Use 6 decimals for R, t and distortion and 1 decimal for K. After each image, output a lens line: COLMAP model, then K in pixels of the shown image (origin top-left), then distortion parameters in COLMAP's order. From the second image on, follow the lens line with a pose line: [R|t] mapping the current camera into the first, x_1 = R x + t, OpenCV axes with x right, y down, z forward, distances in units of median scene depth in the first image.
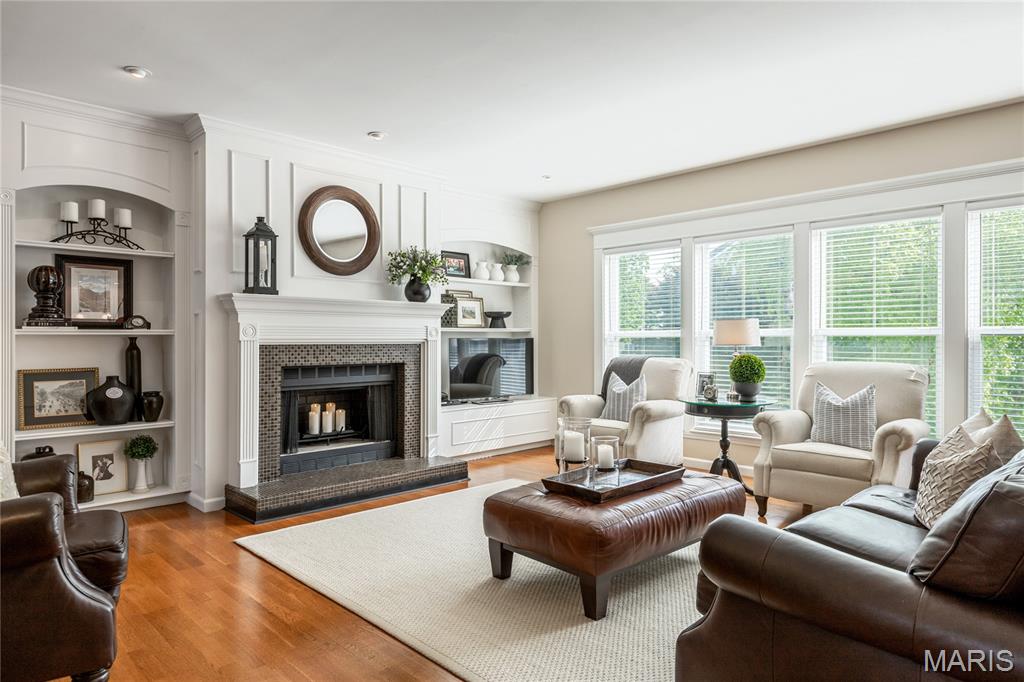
lens RADIAL K [[627.5, 0, 510.0], [0, 627.5, 341.2], [0, 0, 1]] dist [0.002121, -0.000679]
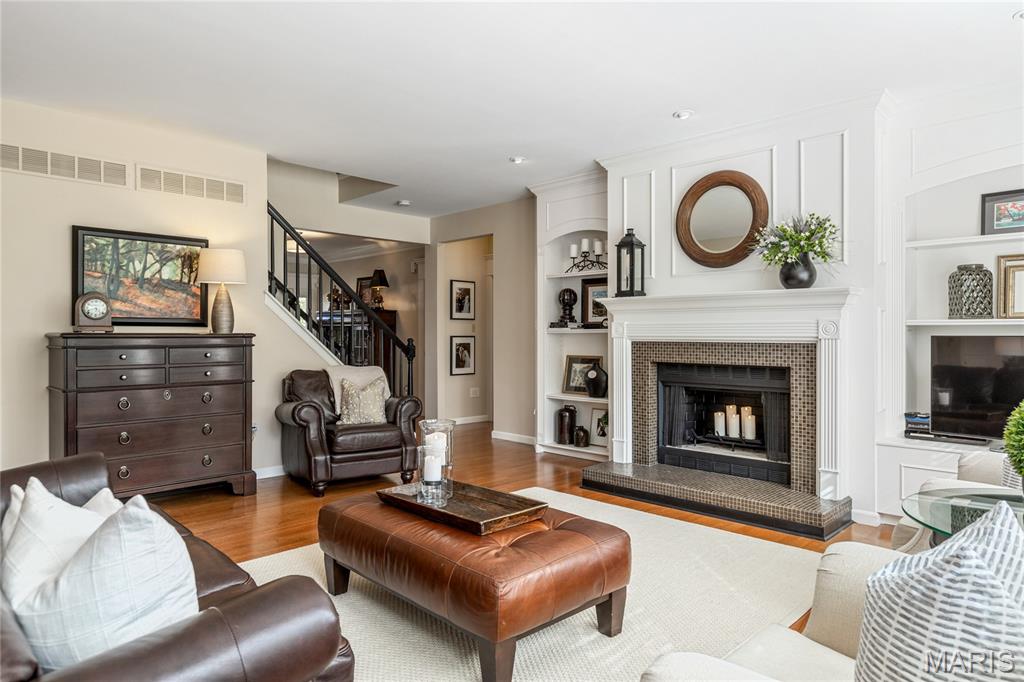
lens RADIAL K [[627.5, 0, 514.0], [0, 627.5, 341.6], [0, 0, 1]] dist [0.002121, -0.000679]
pose [[0.016074, 0.011110, -0.999809, 0.656614], [-0.005554, 0.999924, 0.011022, -0.004718], [0.999855, 0.005375, 0.016134, 0.687312]]
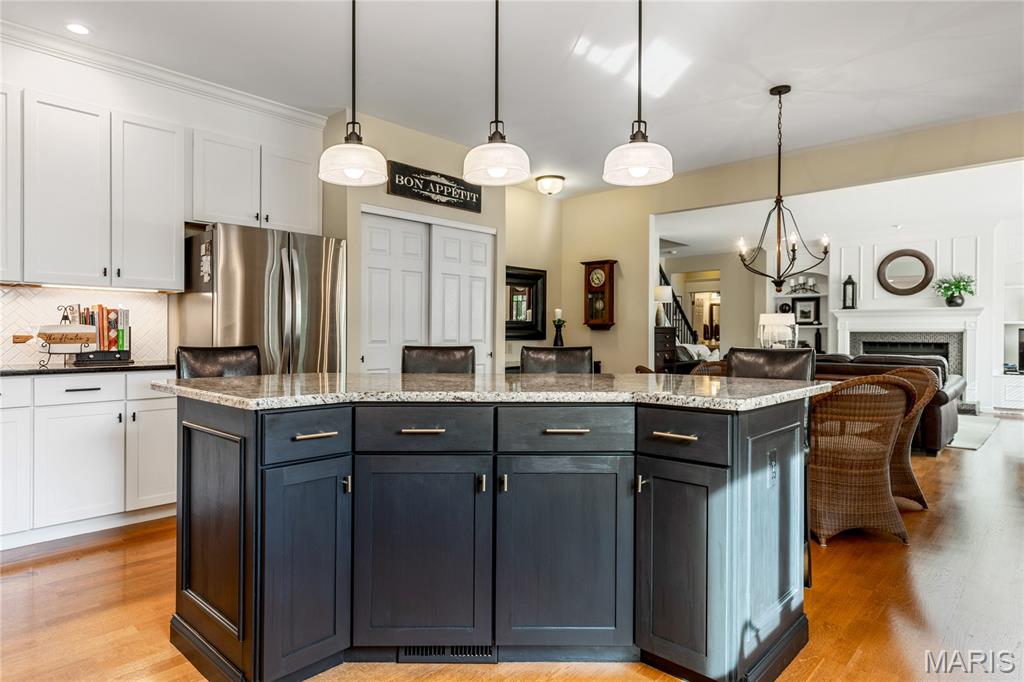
lens RADIAL K [[560.6, 0, 510.8], [0, 560.6, 334.2], [0, 0, 1]] dist [0.003616, 0.000095]
pose [[0.042141, 0.002941, -0.999107, 1.404706], [-0.009056, 0.999956, 0.002562, 0.018803], [0.999071, 0.008940, 0.042165, -0.274045]]
